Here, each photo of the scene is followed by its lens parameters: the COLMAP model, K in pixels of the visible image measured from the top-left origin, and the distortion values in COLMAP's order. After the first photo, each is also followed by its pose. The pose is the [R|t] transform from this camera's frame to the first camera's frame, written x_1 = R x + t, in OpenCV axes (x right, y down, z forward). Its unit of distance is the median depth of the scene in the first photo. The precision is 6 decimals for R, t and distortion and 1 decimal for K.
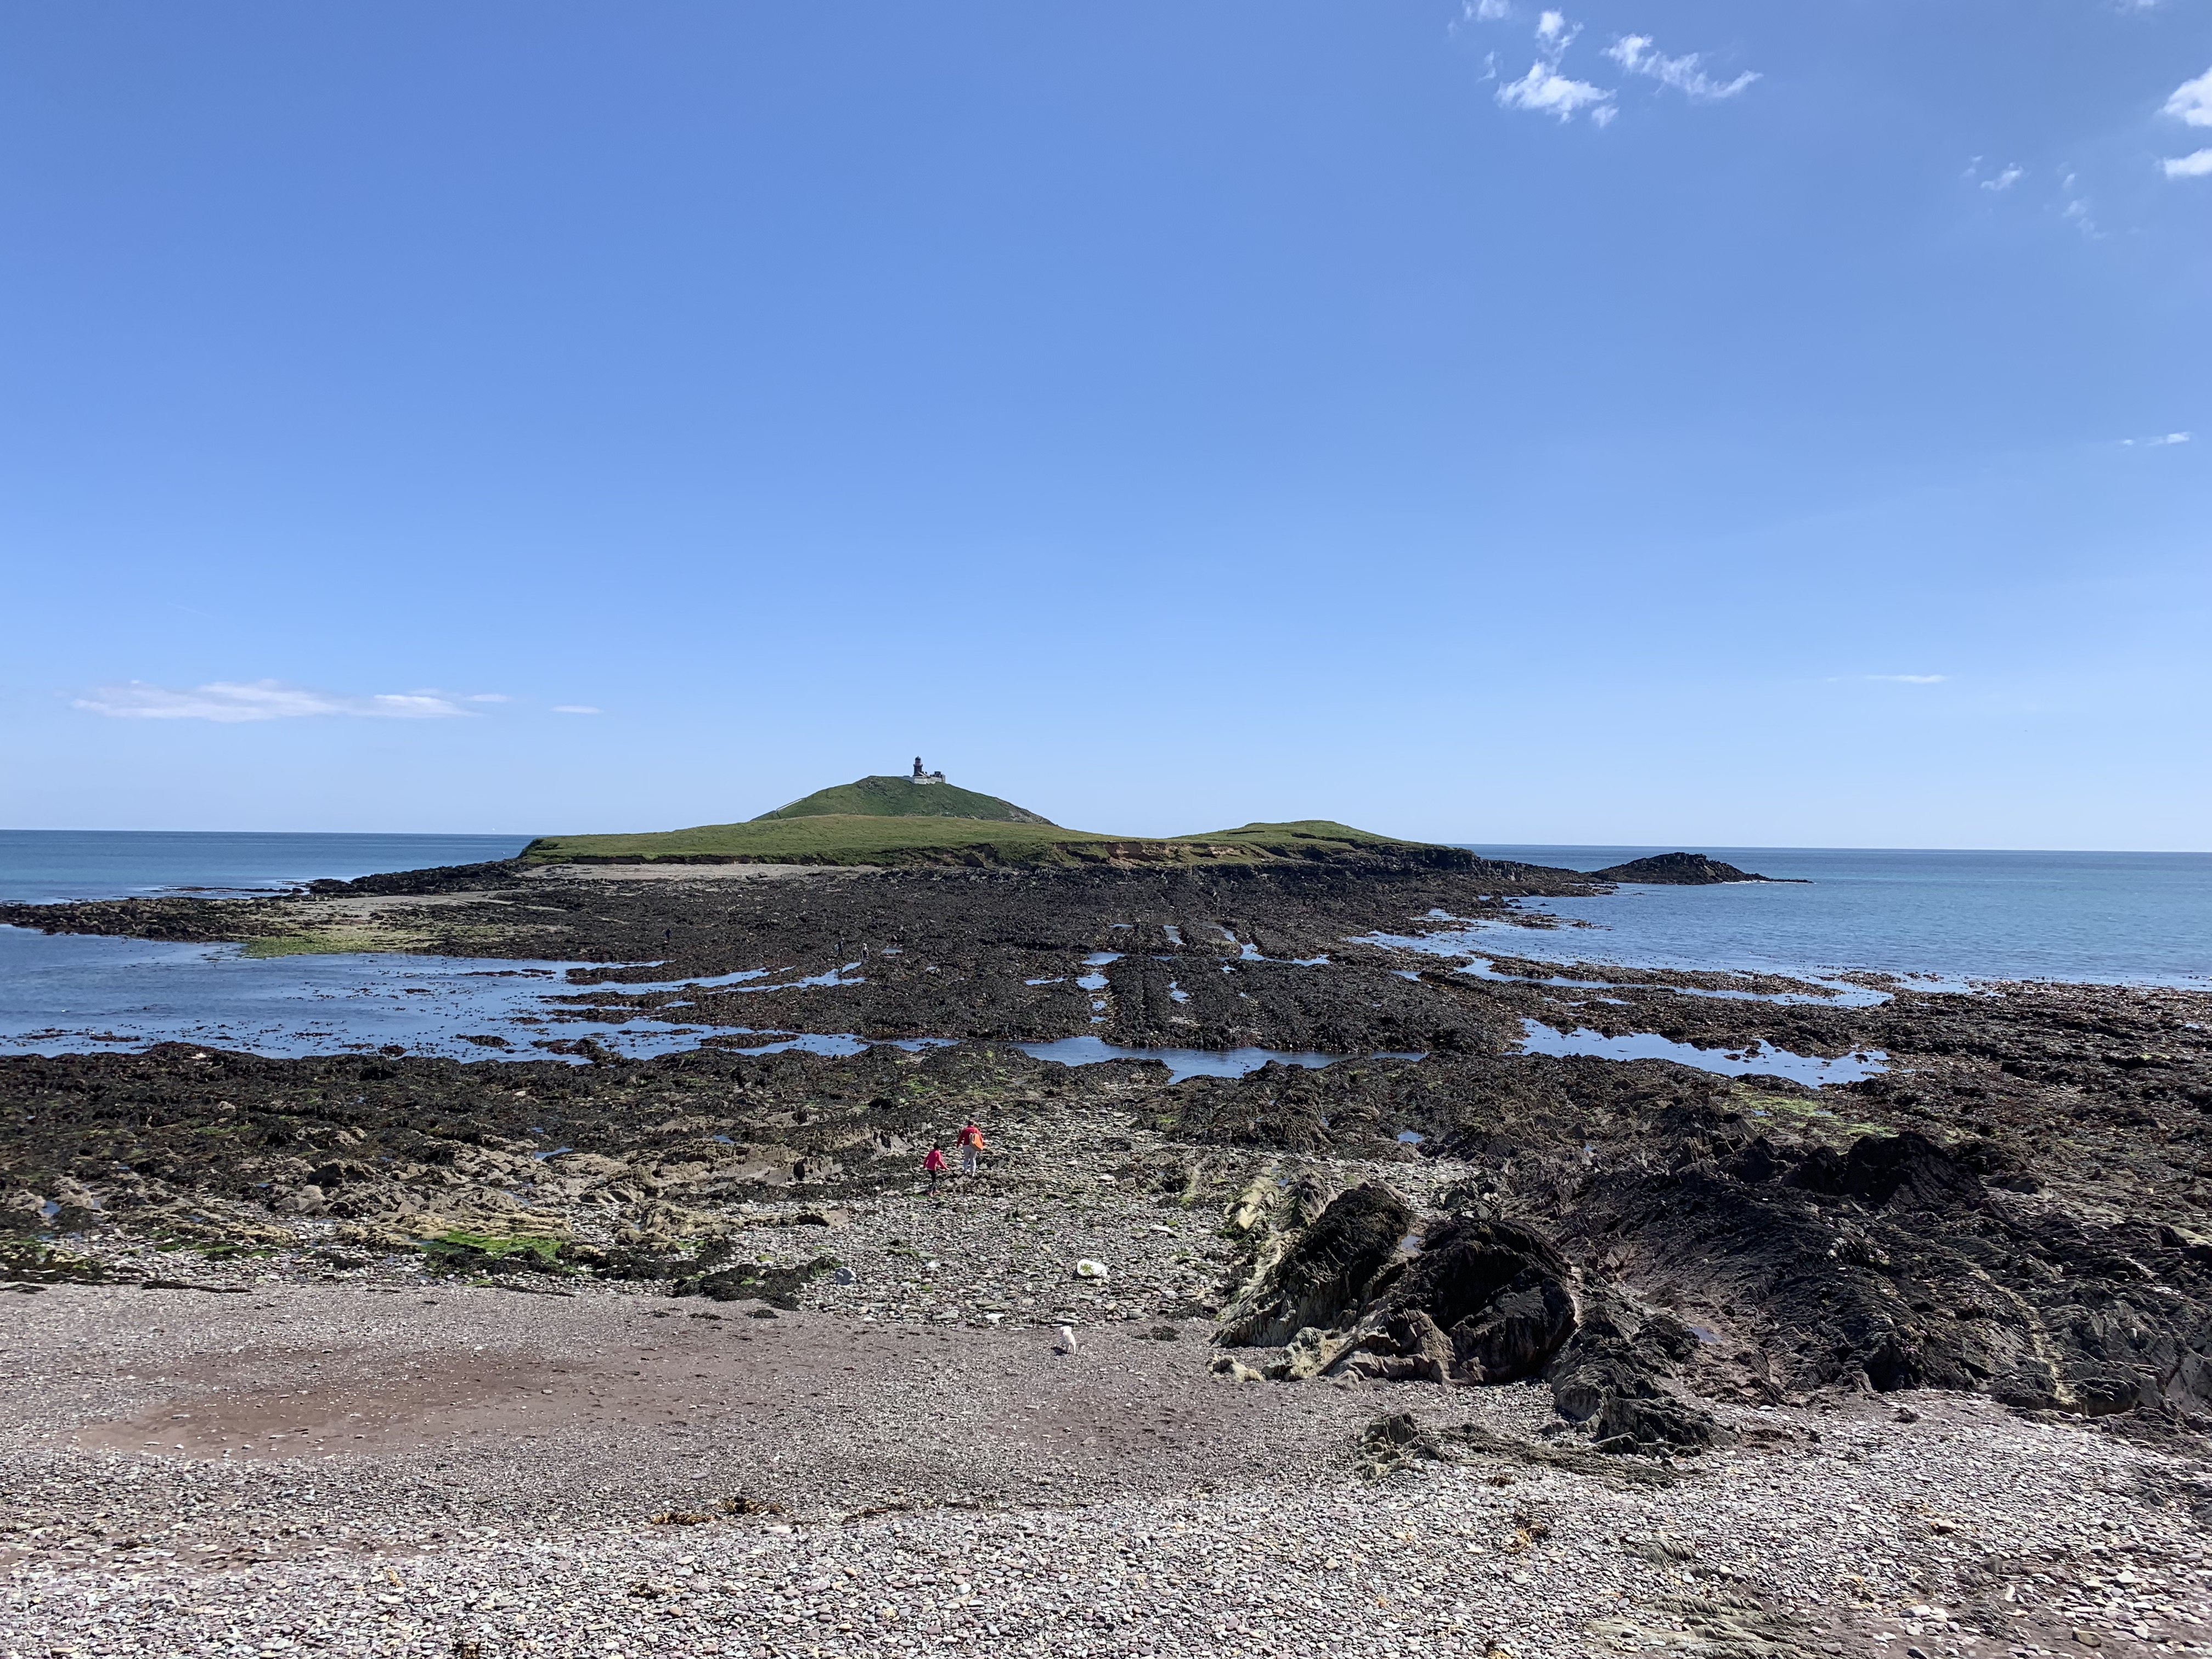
lens RADIAL K [[1735.0, 0, 1103.2], [0, 1735.0, 806.4], [0, 0, 1]] dist [0.026755, 0.010586]
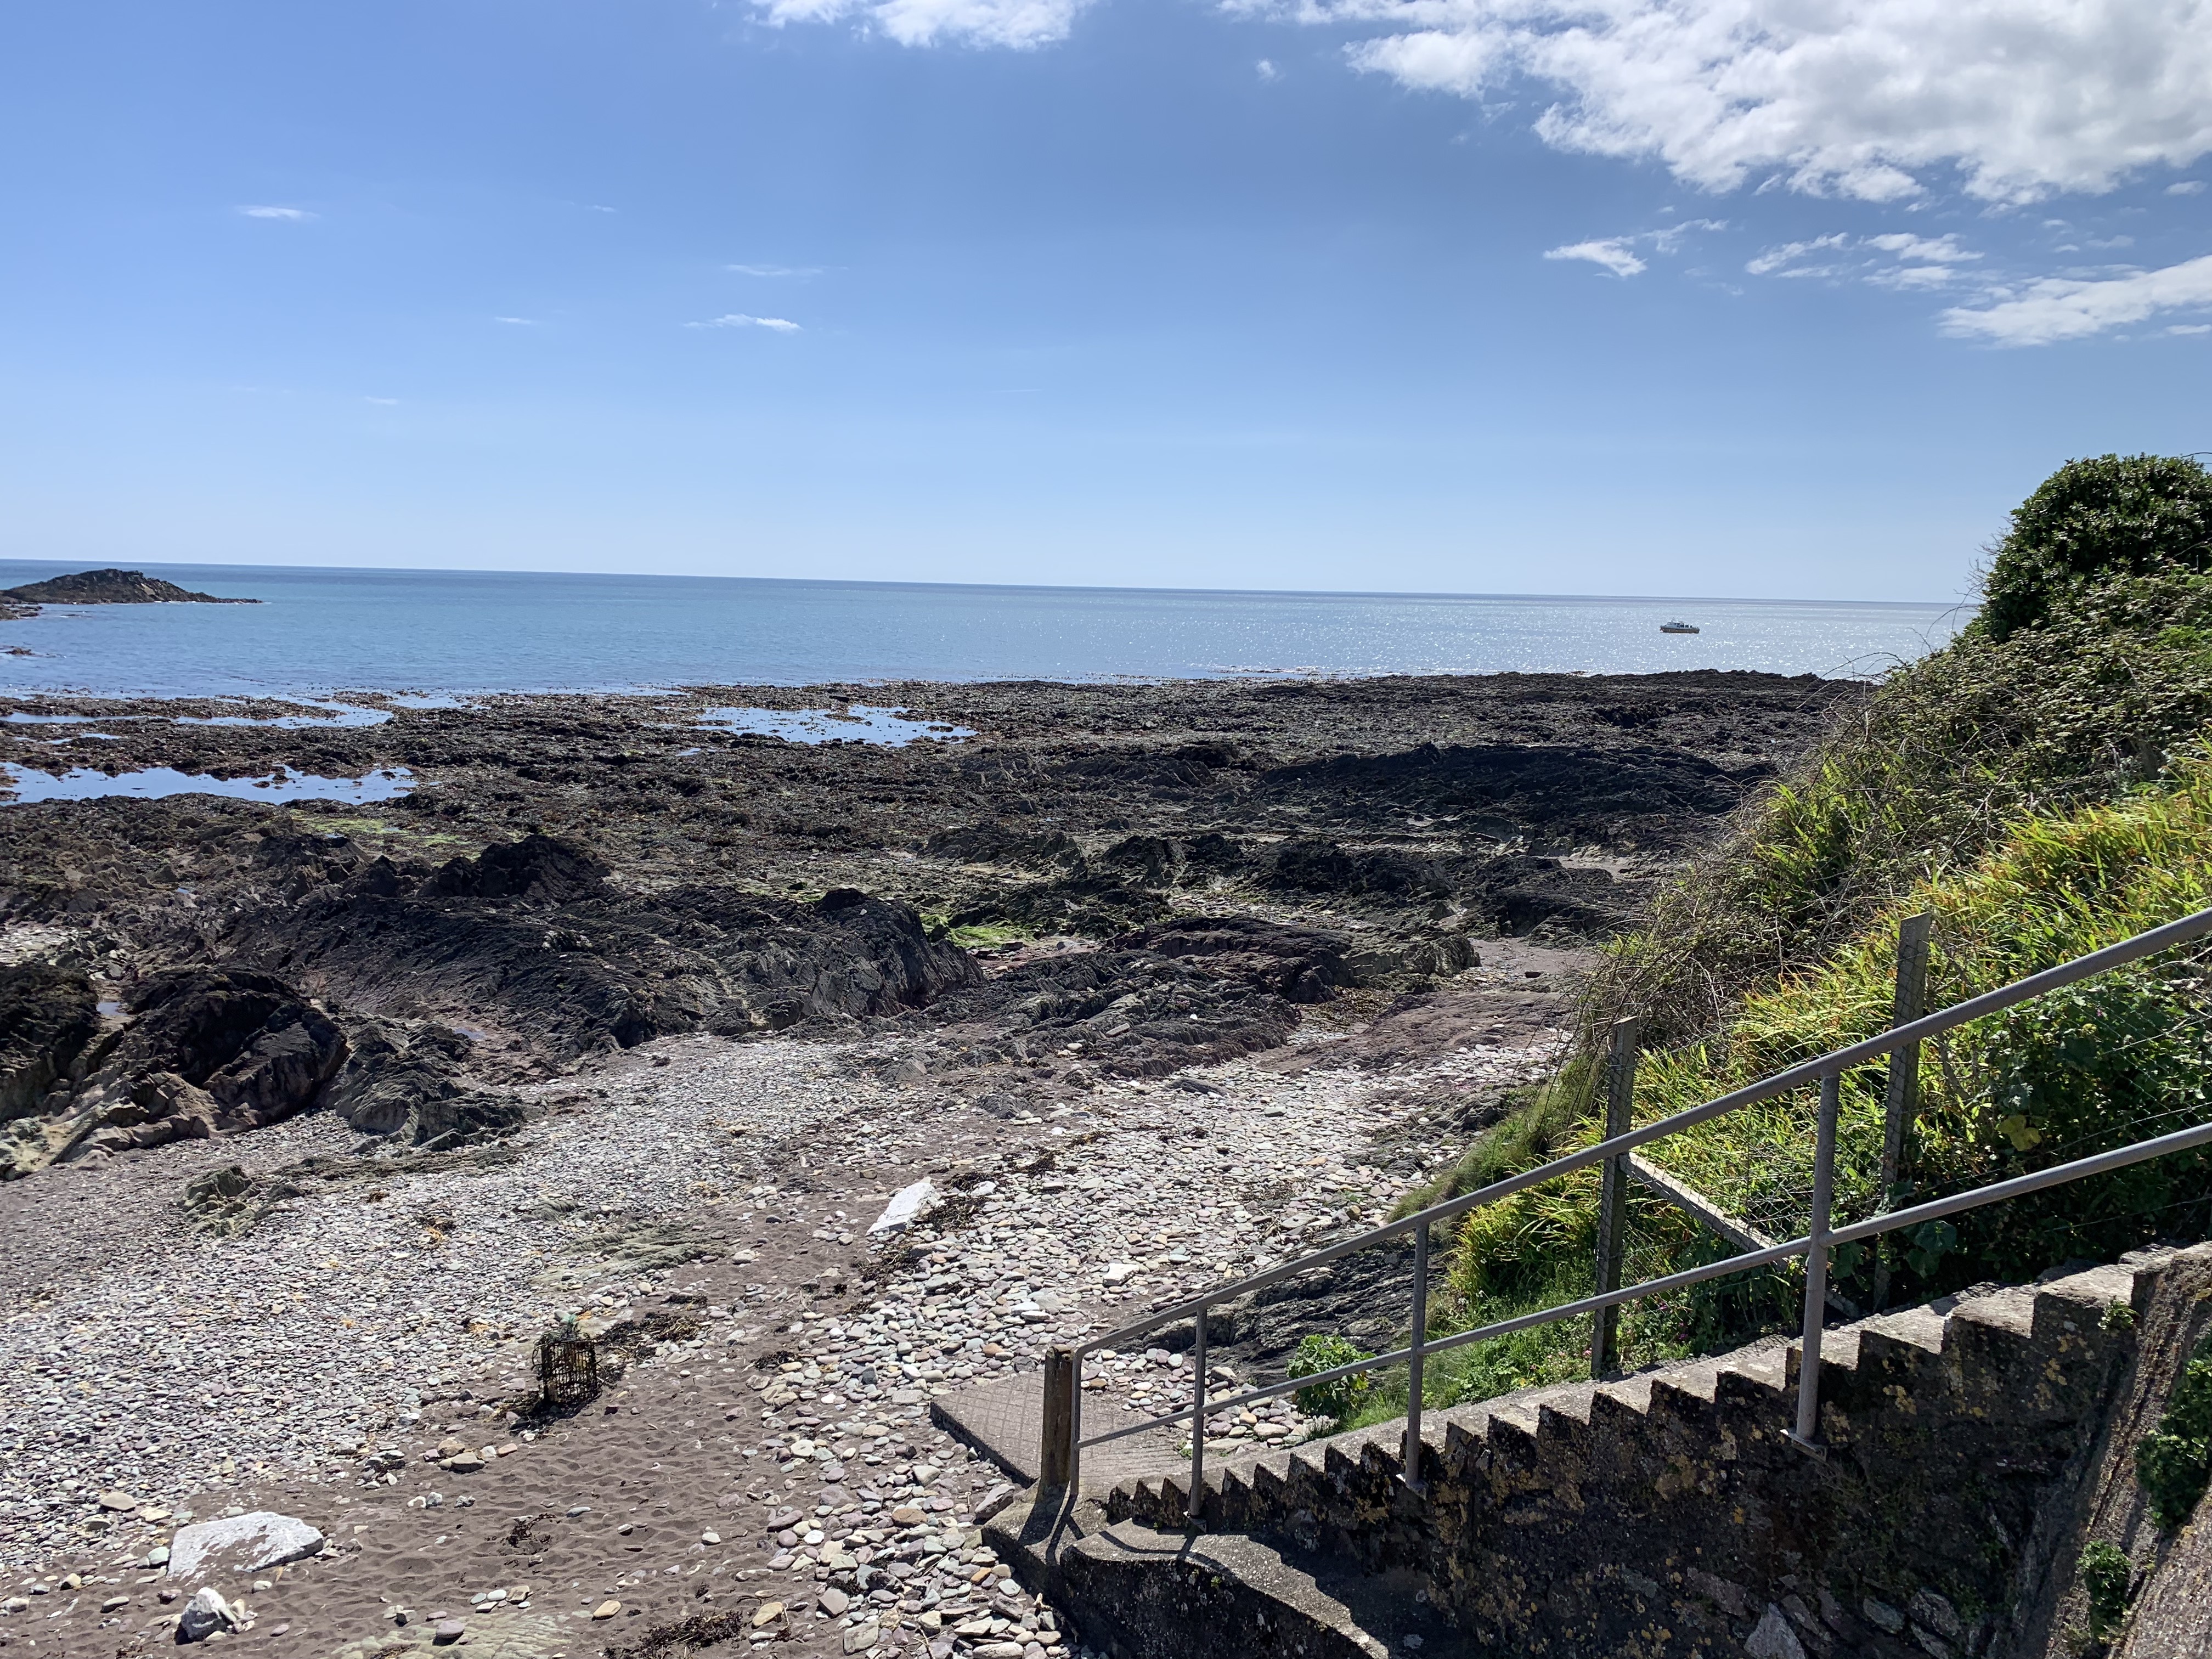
lens RADIAL K [[1735.0, 0, 1103.2], [0, 1735.0, 806.4], [0, 0, 1]] dist [0.026755, 0.010586]
pose [[0.648711, -0.092917, 0.755342, -0.200419], [-0.029996, 0.988626, 0.147376, -0.009375], [-0.760444, -0.118262, 0.638545, 0.021356]]
